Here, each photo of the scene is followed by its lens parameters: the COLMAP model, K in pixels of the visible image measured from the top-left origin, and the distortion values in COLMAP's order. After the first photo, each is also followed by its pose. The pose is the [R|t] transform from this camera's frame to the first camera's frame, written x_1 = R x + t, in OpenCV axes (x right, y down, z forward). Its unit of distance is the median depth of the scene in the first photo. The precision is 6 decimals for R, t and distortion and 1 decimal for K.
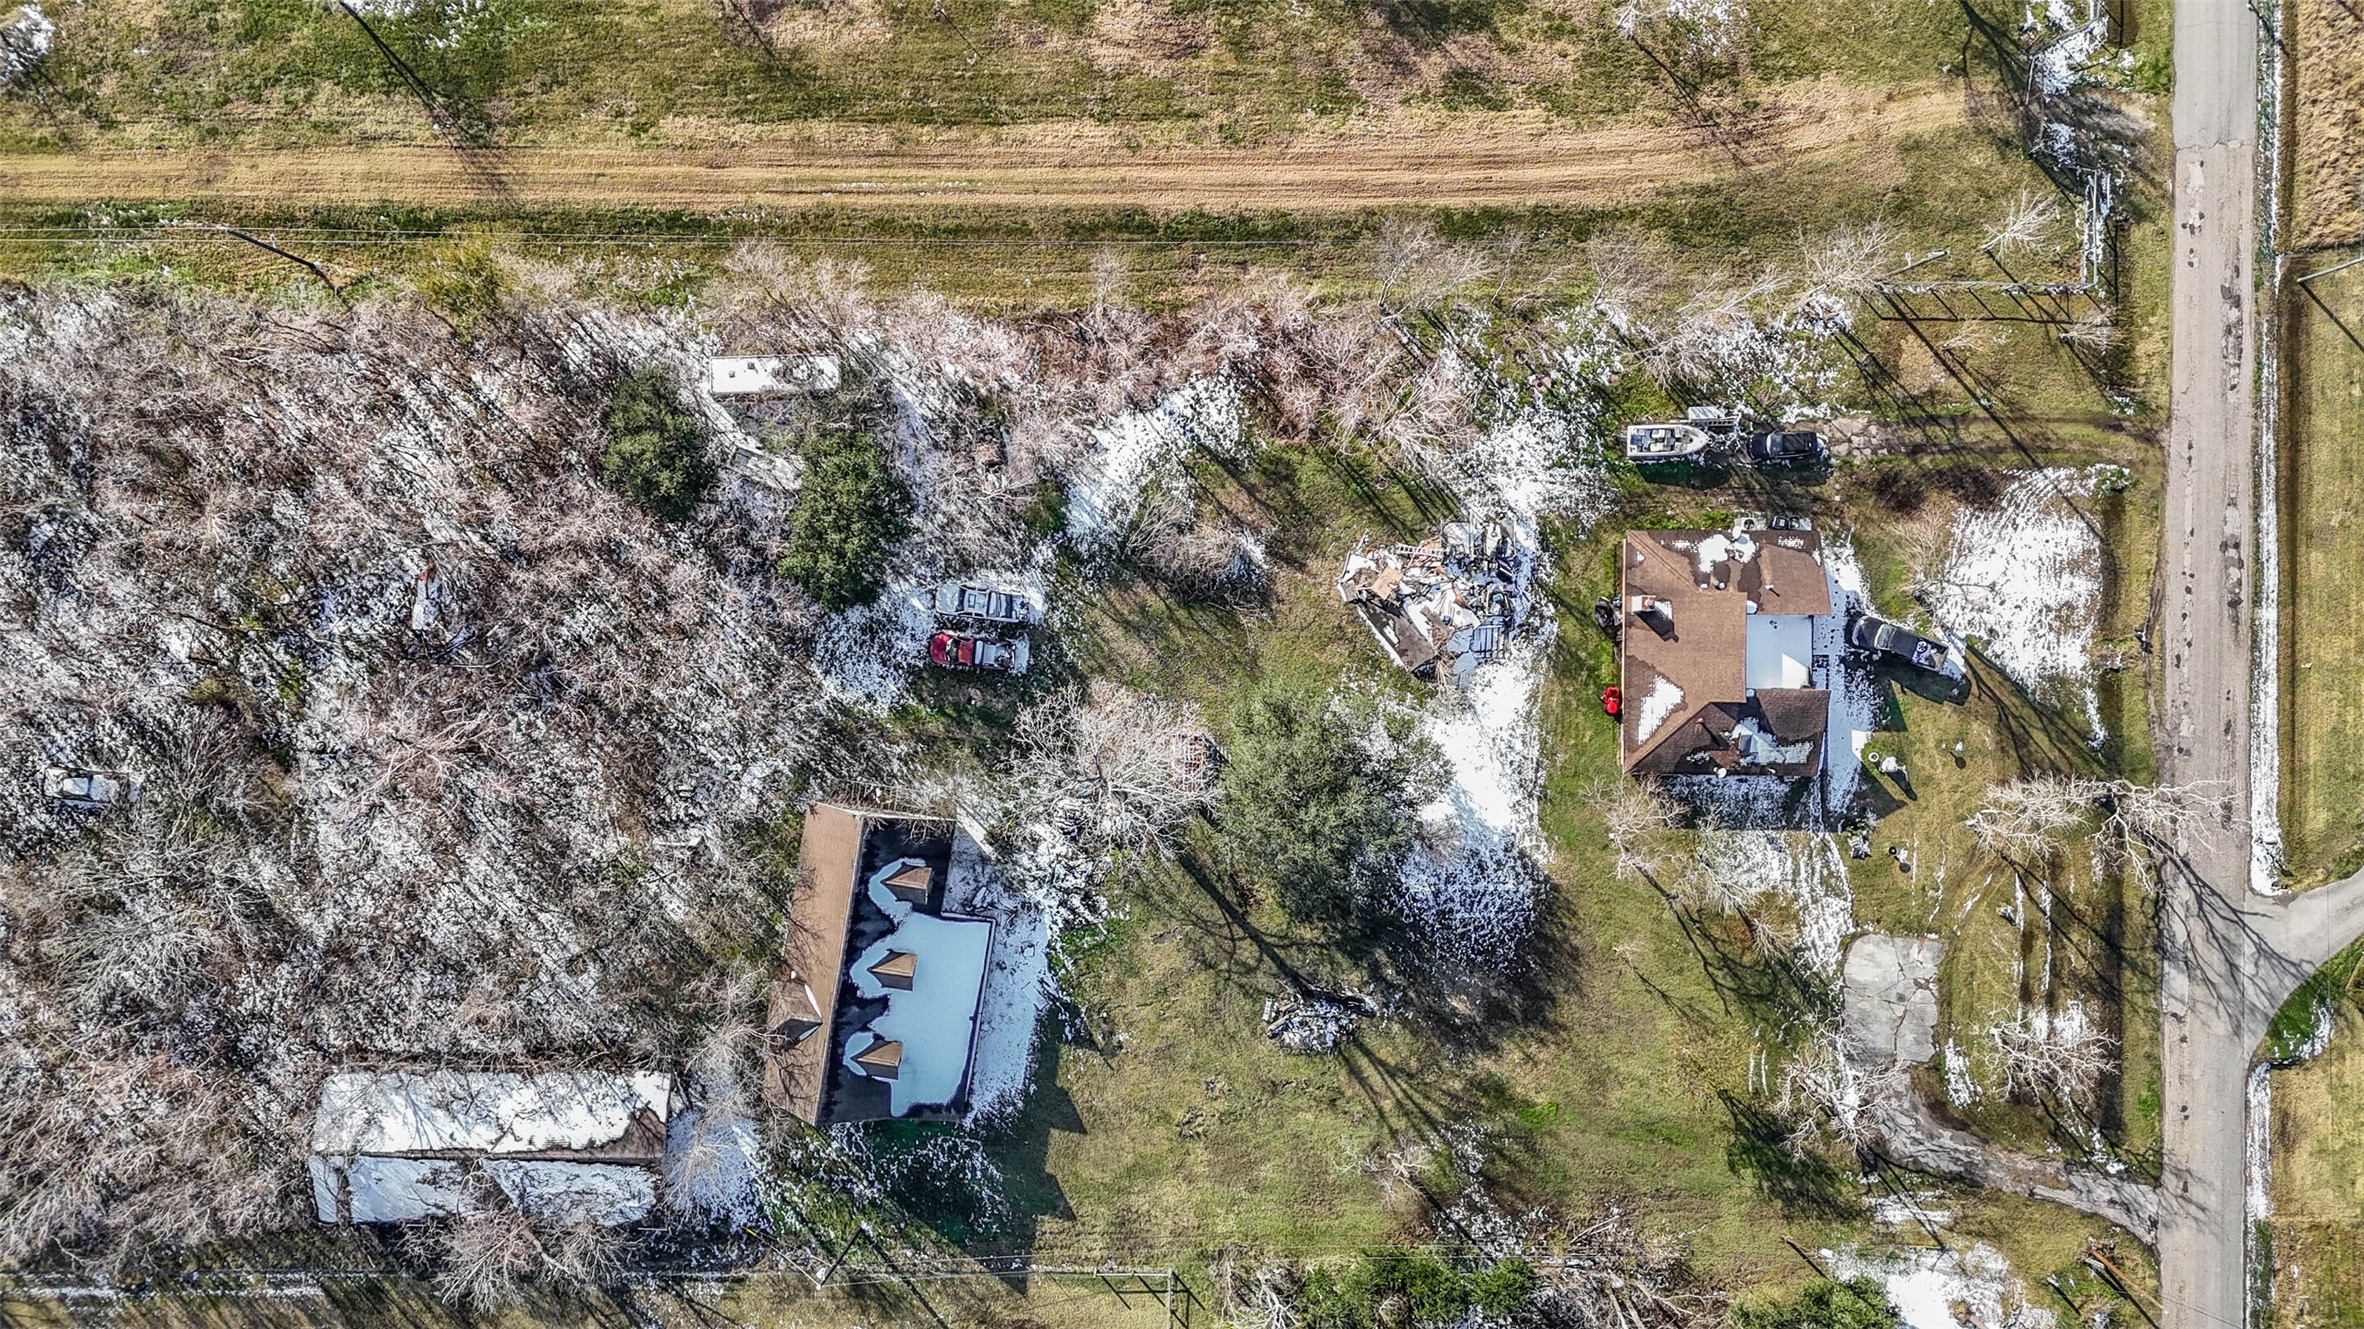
lens RADIAL K [[1730.5, 0, 1188.3], [0, 1730.5, 661.9], [0, 0, 1]] dist [0.075920, -0.072952]
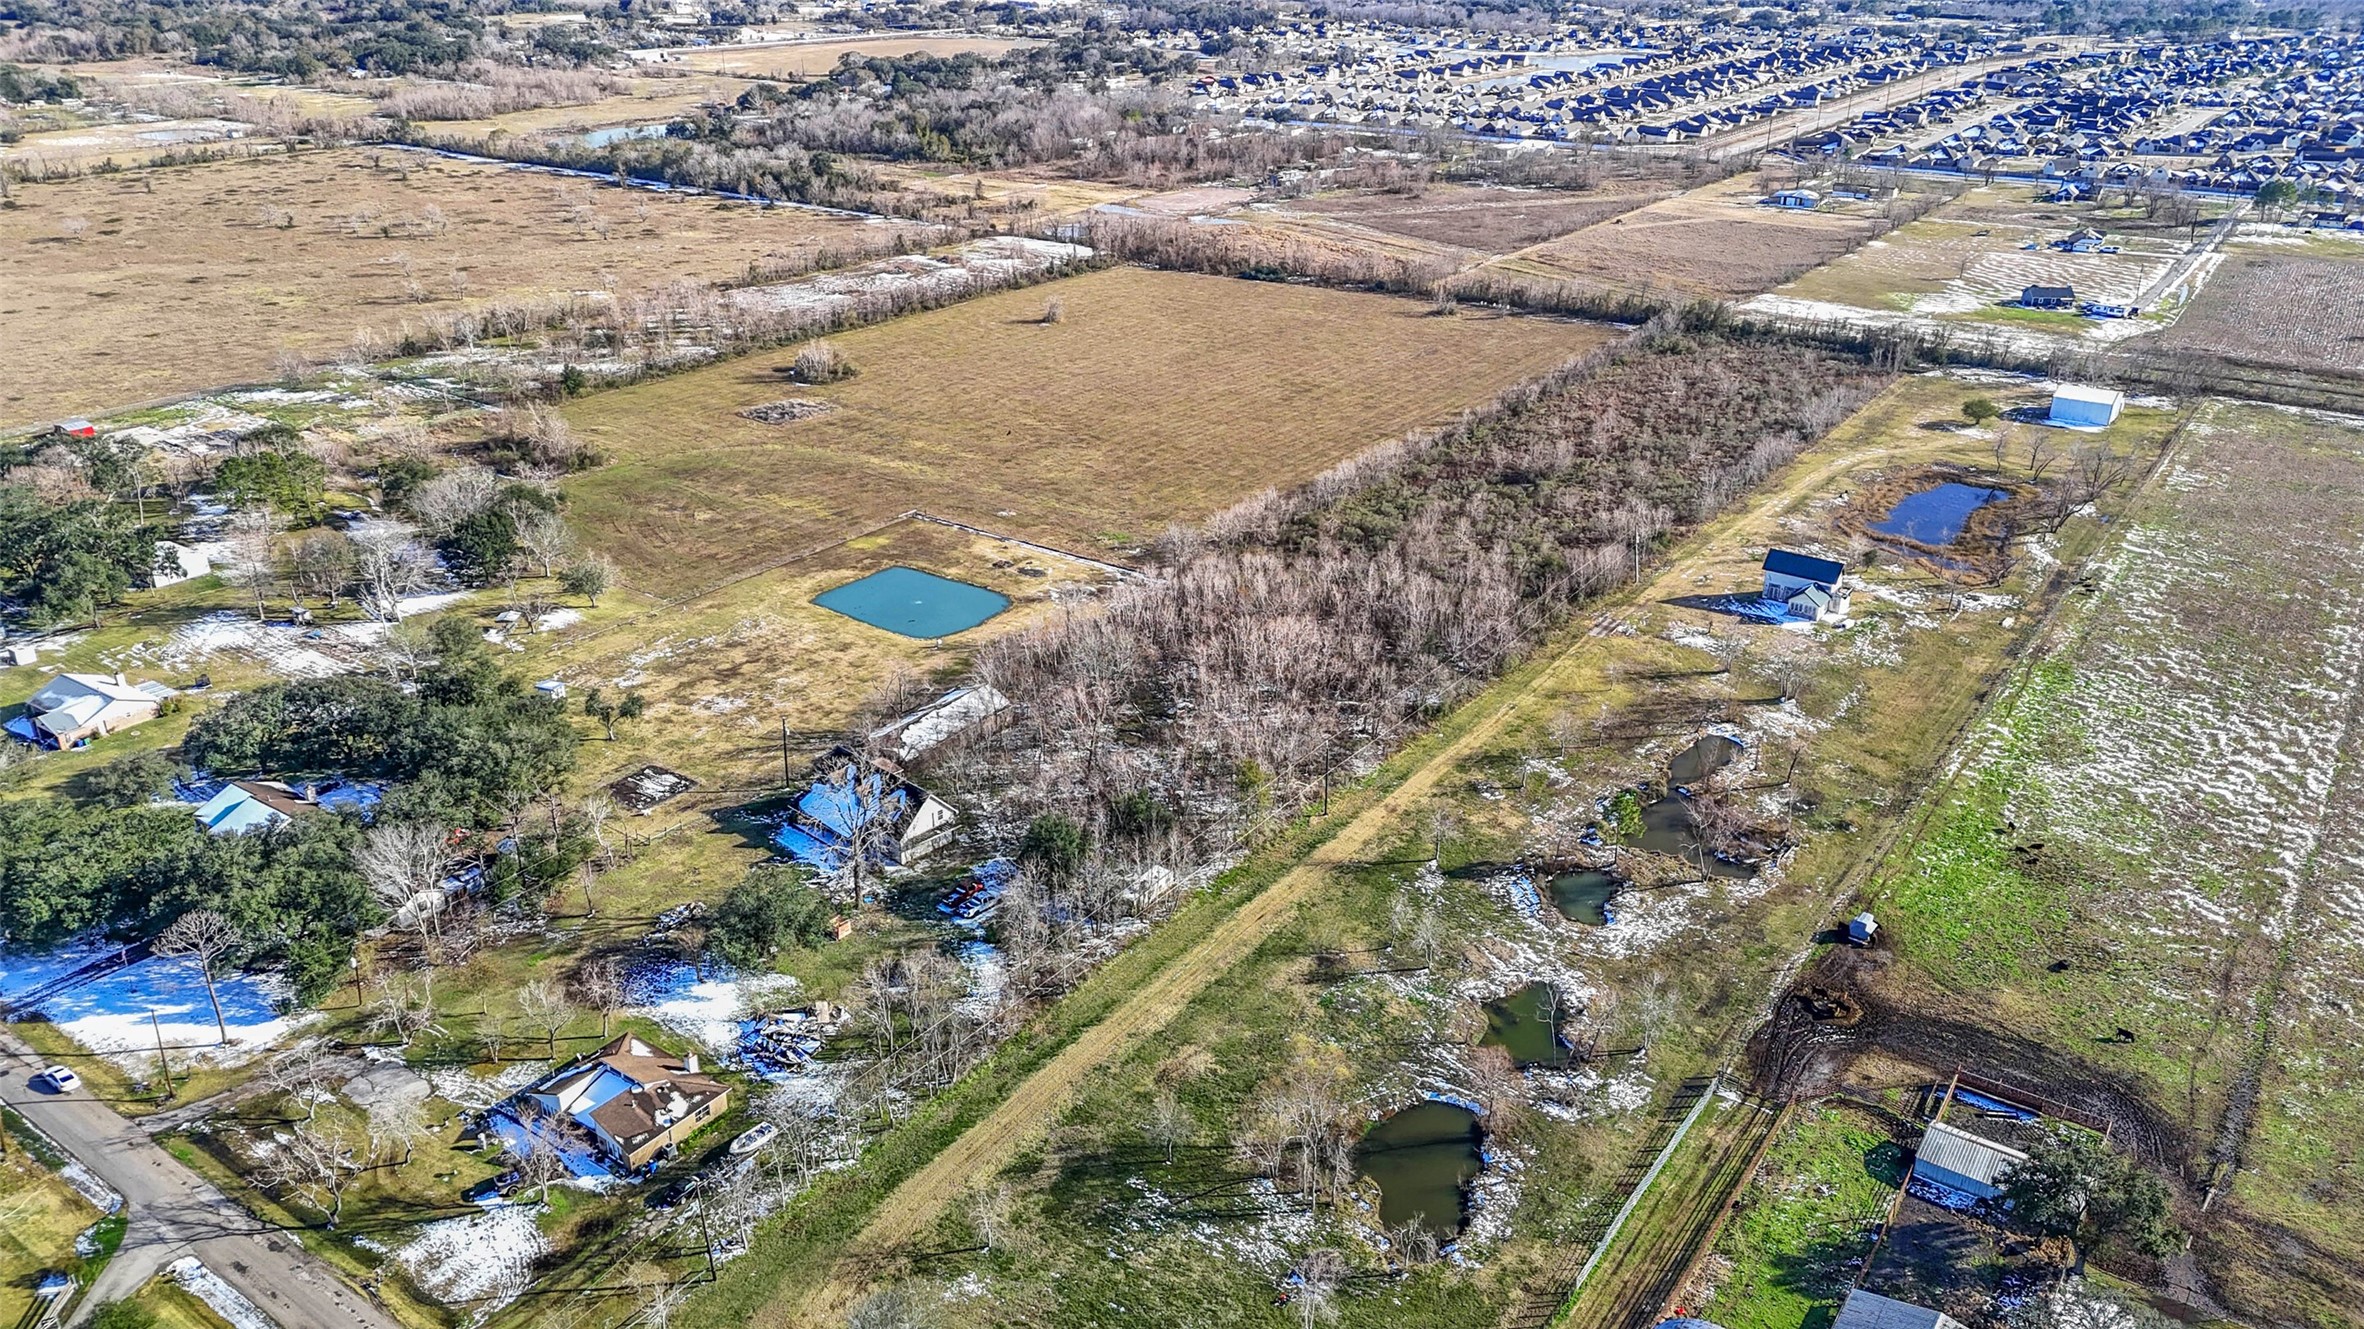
lens RADIAL K [[1730.5, 0, 1181.9], [0, 1730.5, 661.7], [0, 0, 1]] dist [0.075920, -0.072952]
pose [[-0.575290, 0.327880, -0.749357, 1.028658], [-0.817948, -0.232269, 0.526319, -1.095395], [-0.001483, 0.915722, 0.401811, 0.040379]]
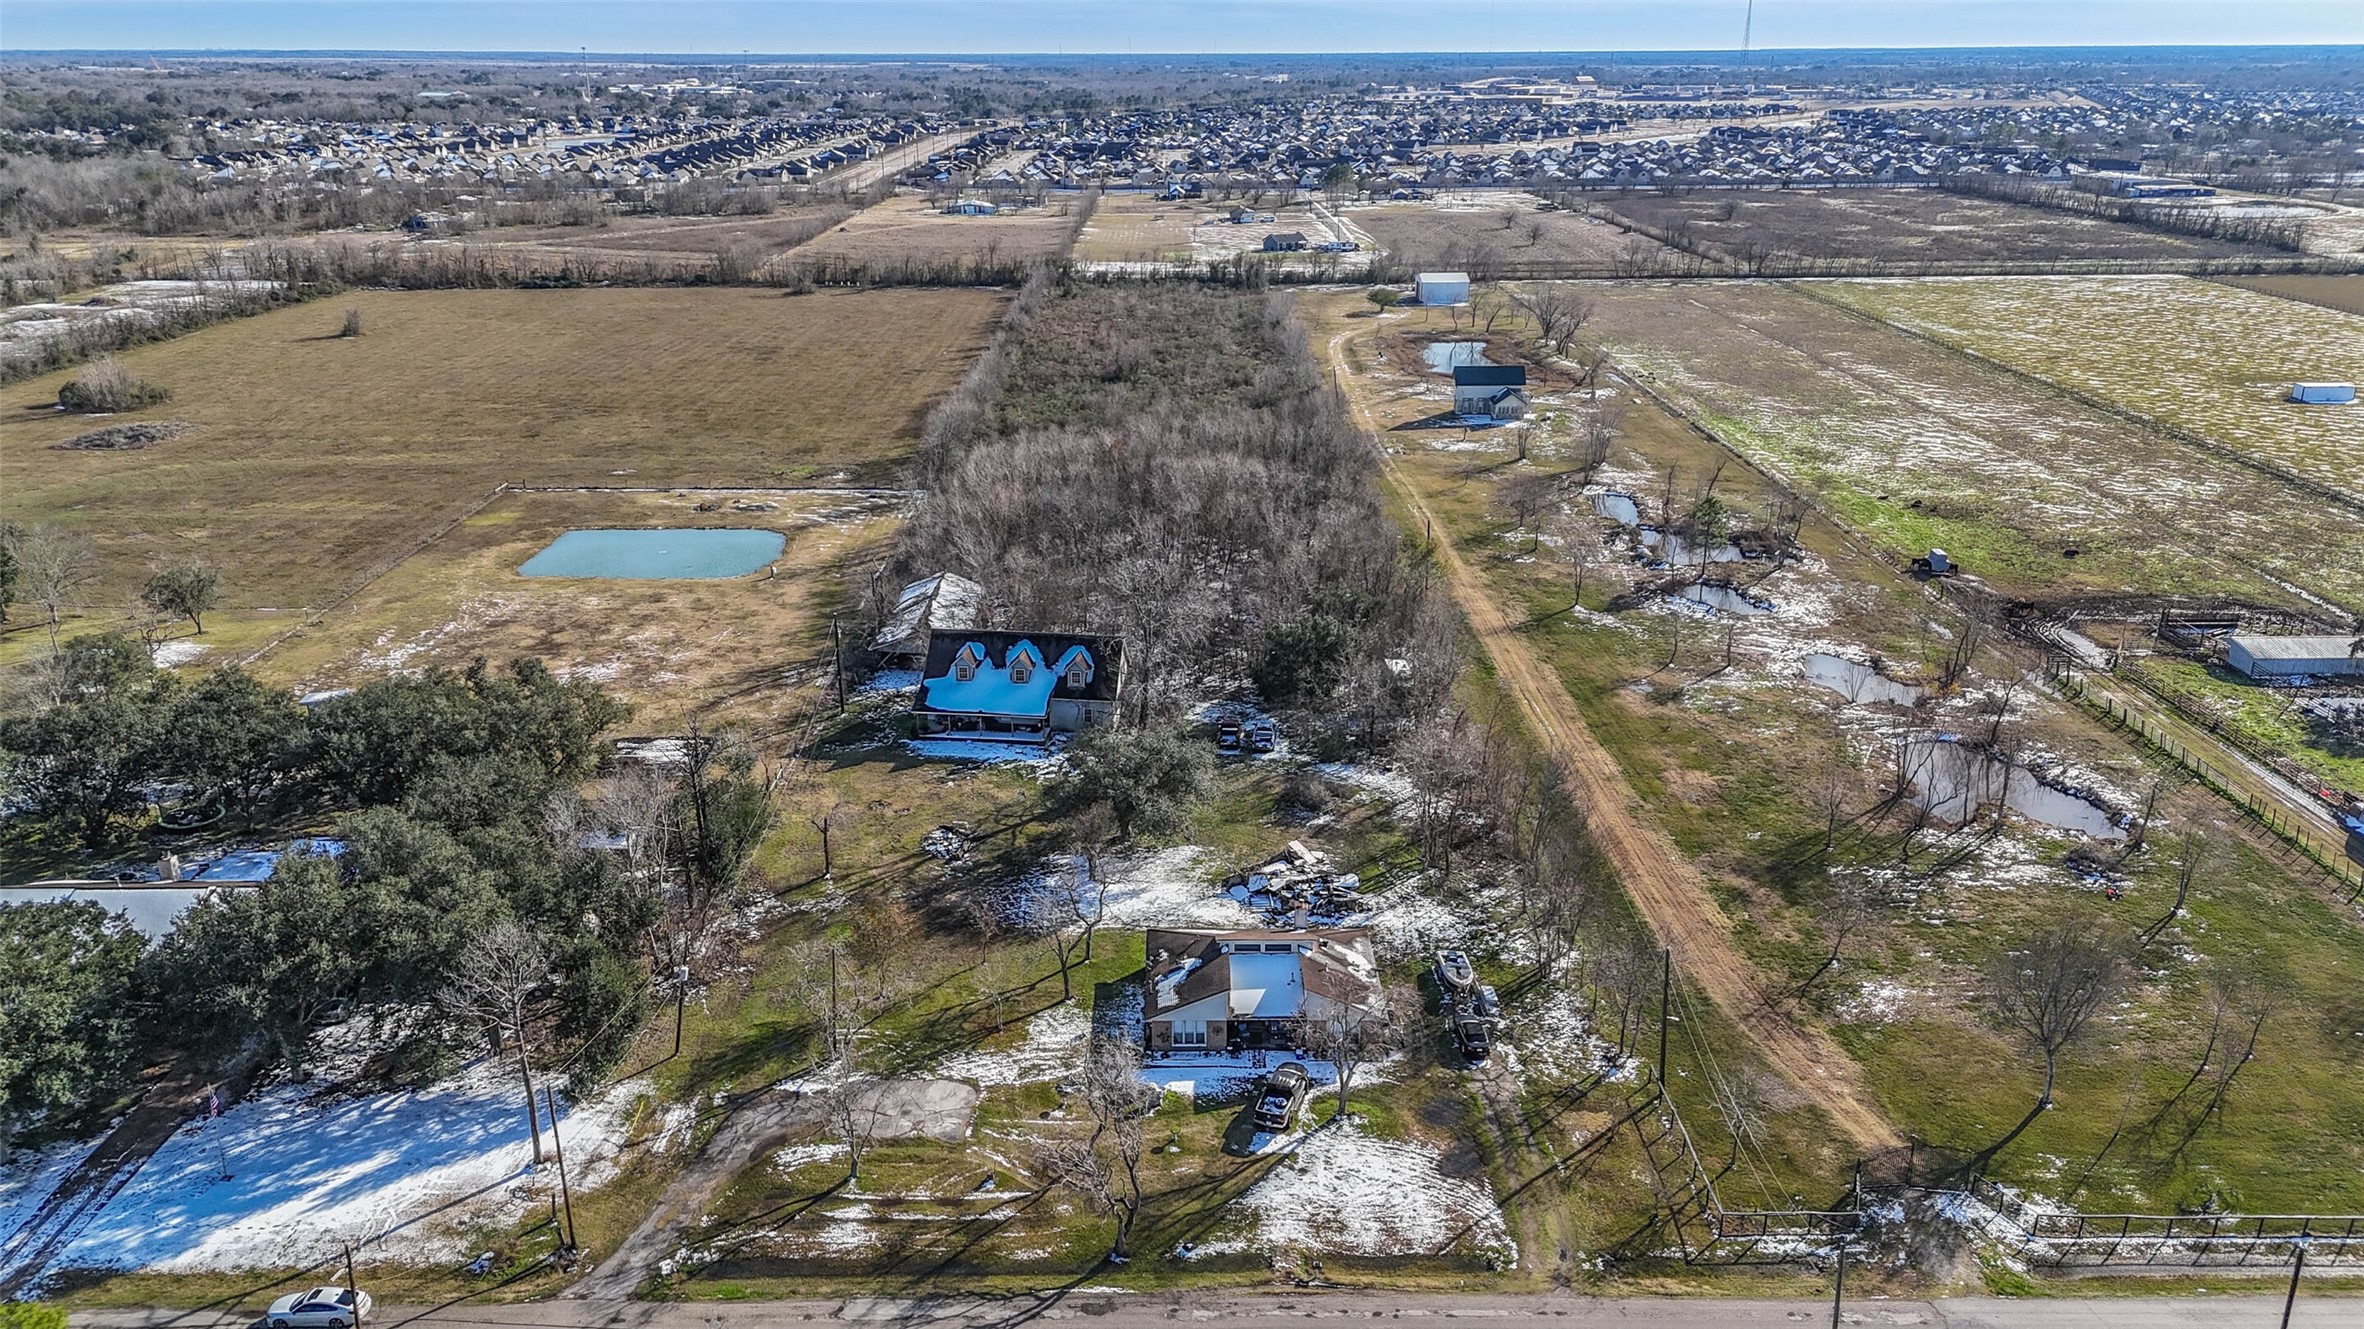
lens RADIAL K [[1730.5, 0, 1184.0], [0, 1730.5, 653.2], [0, 0, 1]] dist [0.075920, -0.072952]
pose [[0.019617, 0.326635, -0.944947, 1.209390], [-0.999802, 0.009476, -0.017481, 0.057094], [0.003245, 0.945103, 0.326757, 0.462606]]
